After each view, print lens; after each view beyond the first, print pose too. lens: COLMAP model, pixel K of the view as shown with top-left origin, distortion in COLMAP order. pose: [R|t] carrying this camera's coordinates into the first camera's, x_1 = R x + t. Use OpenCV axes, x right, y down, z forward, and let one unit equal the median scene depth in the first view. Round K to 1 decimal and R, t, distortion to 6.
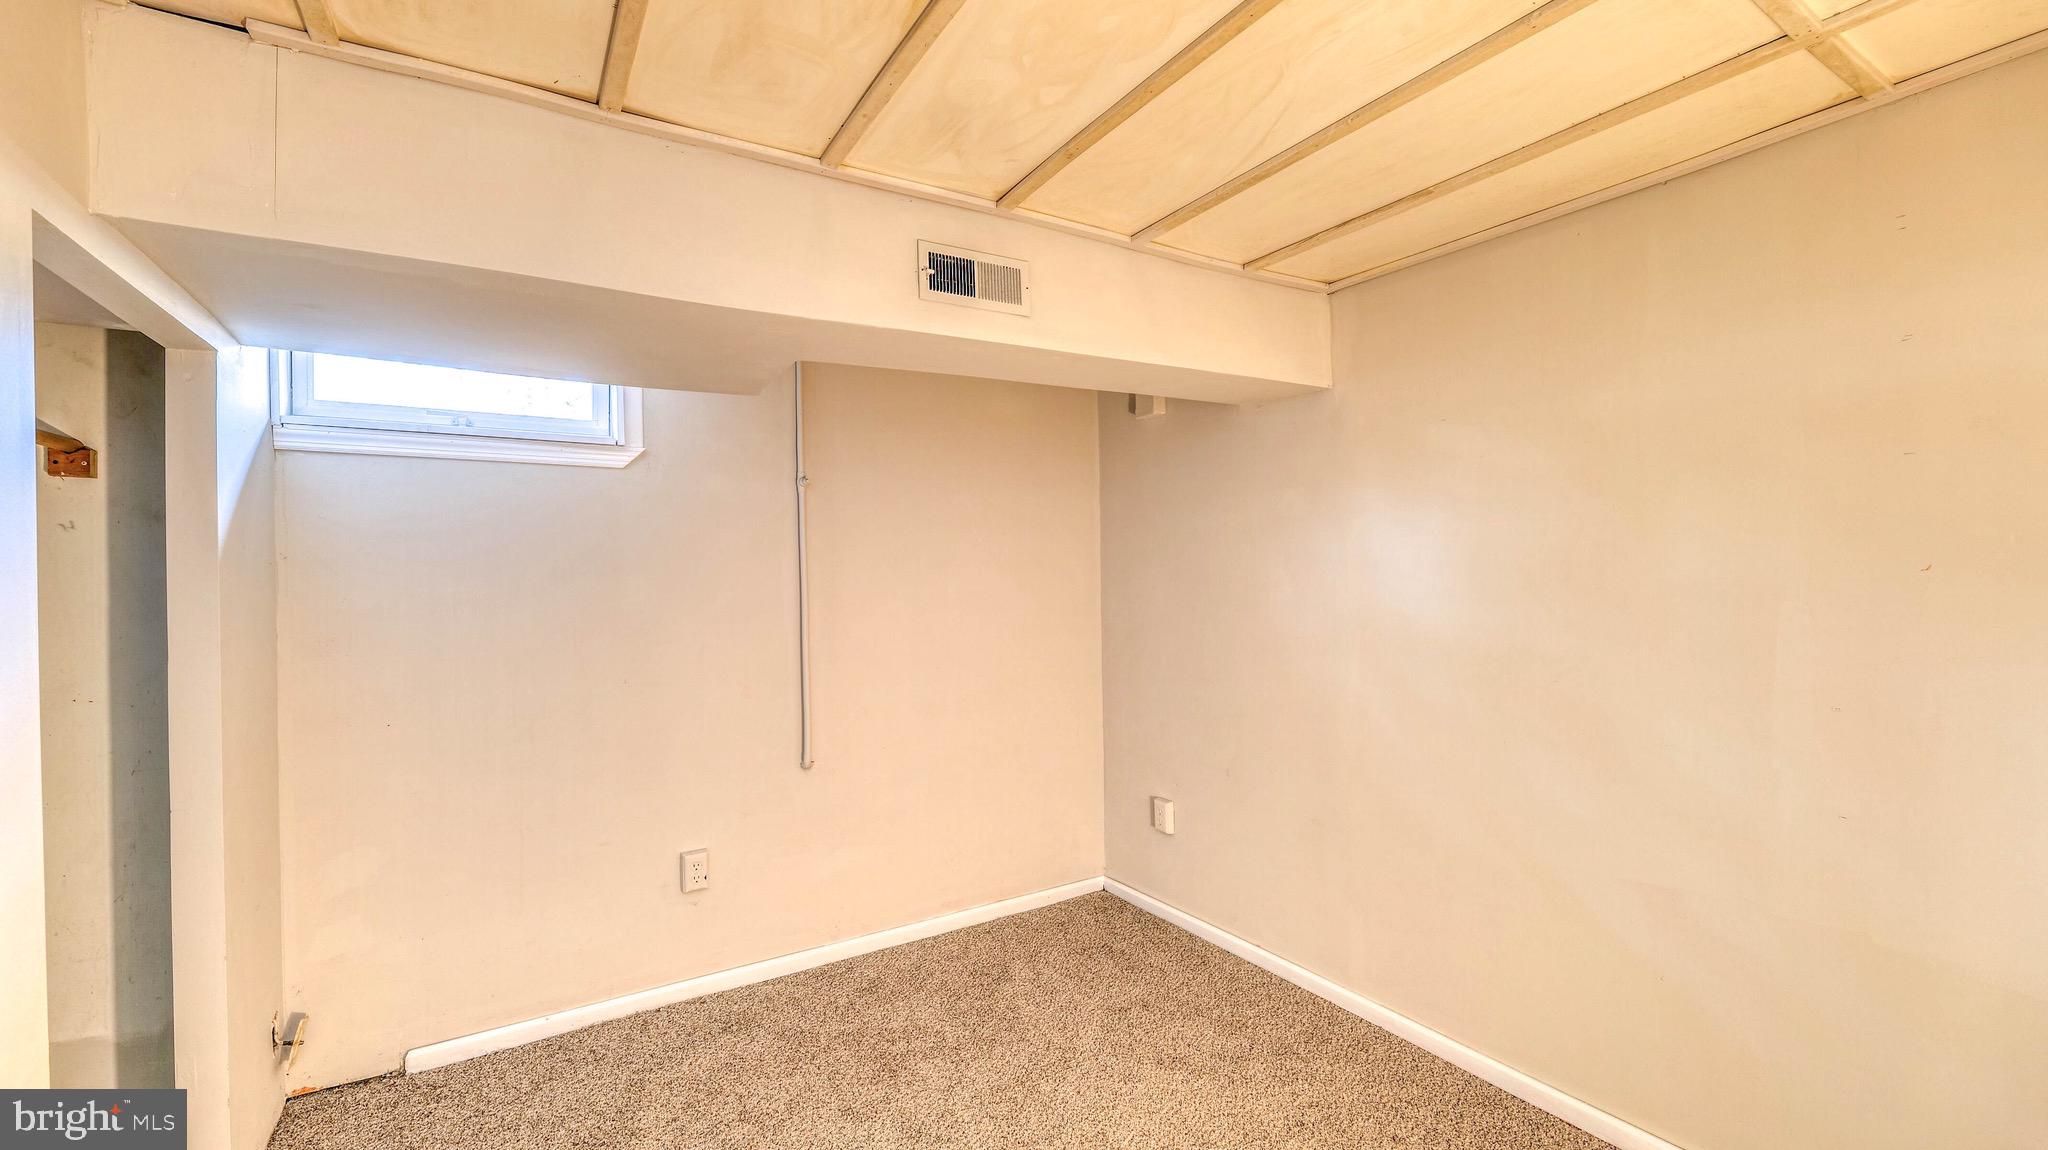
lens RADIAL K [[831.1, 0, 1014.3], [0, 831.1, 575.8], [0, 0, 1]] dist [-0.013998, 0.001414]
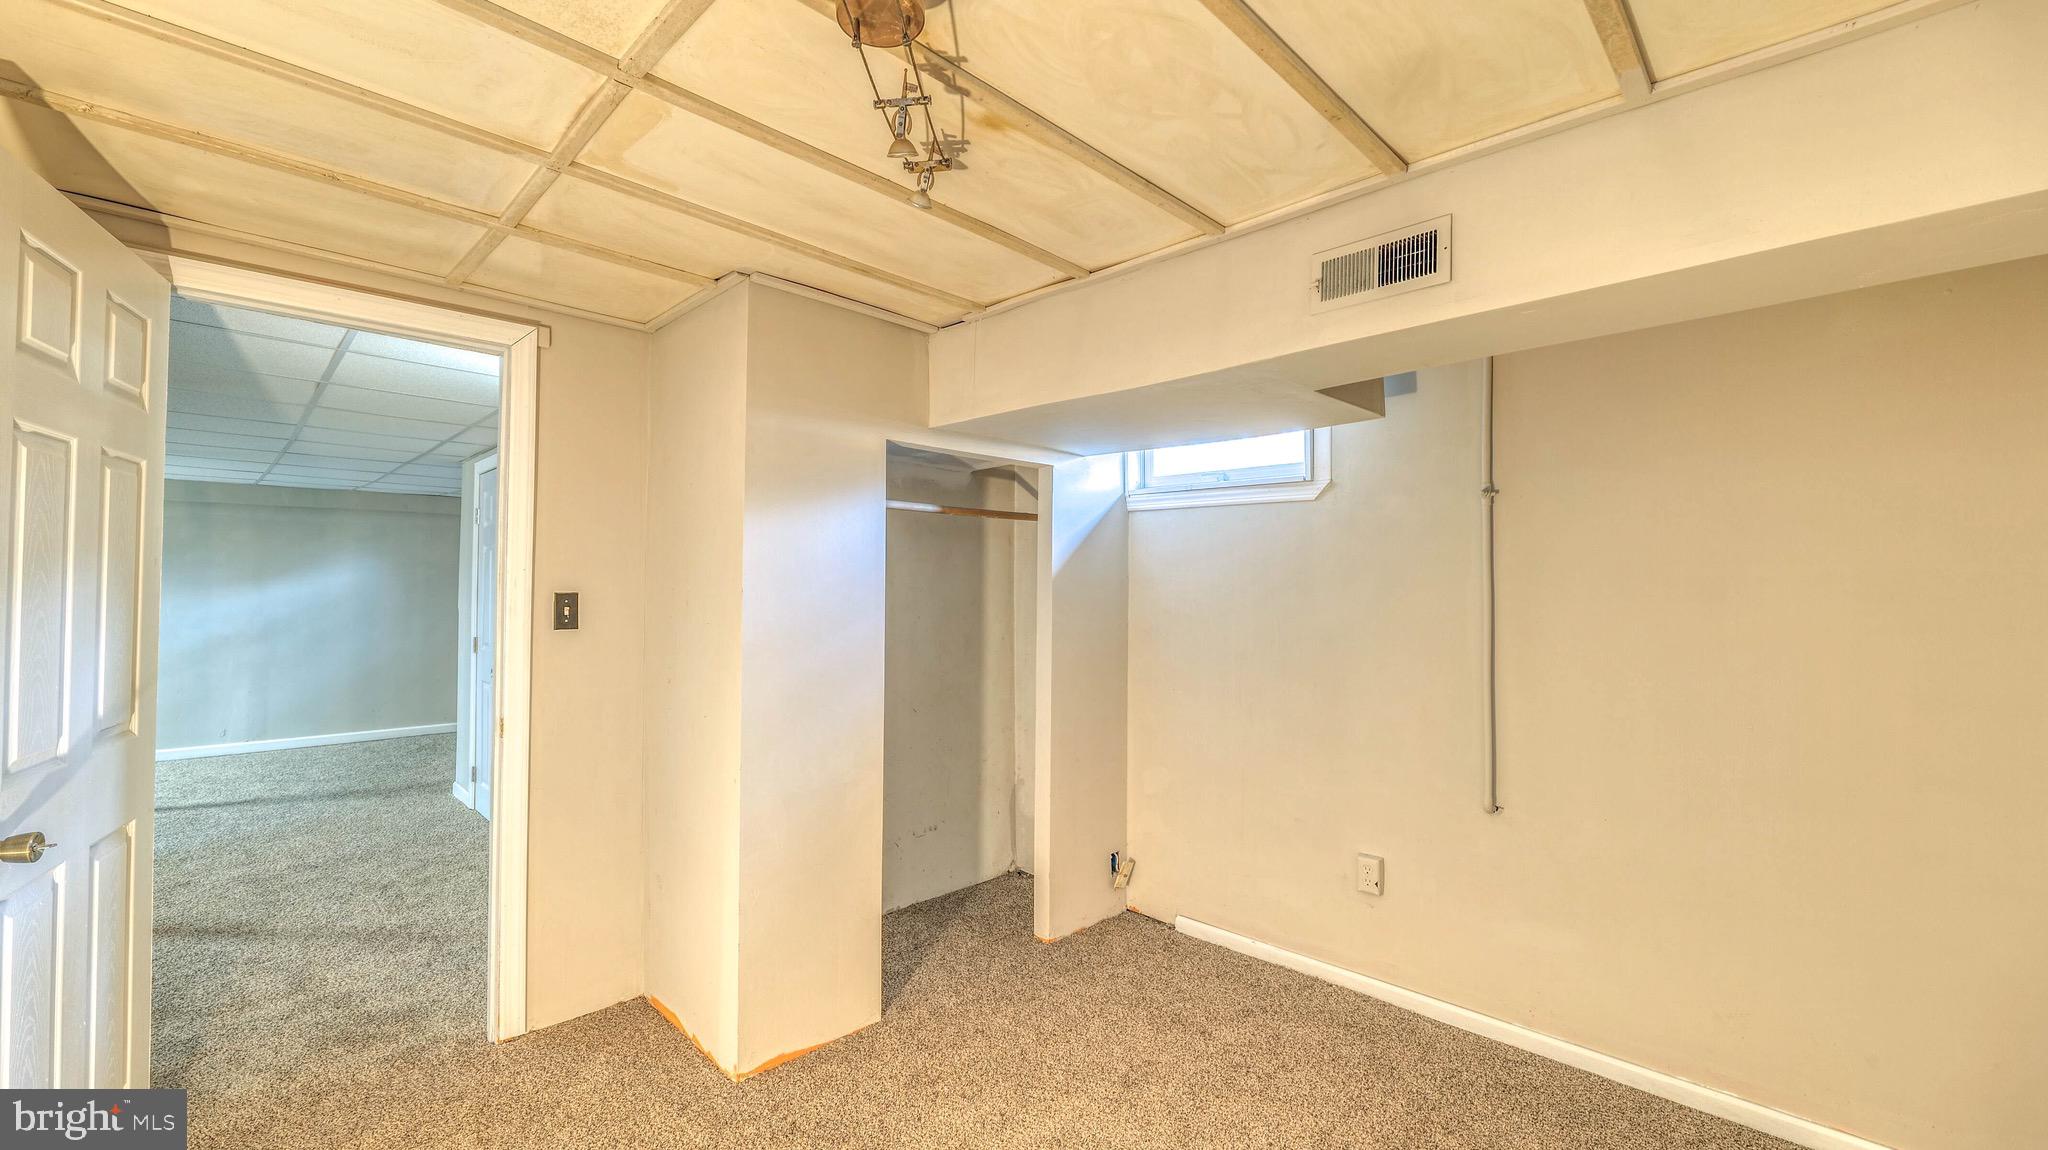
lens RADIAL K [[831.1, 0, 1014.6], [0, 831.1, 571.5], [0, 0, 1]] dist [-0.013998, 0.001414]
pose [[0.233815, -0.004058, -0.972273, 0.652234], [-0.015230, 0.999853, -0.007835, -0.016156], [0.972162, 0.016640, 0.233719, 0.379110]]
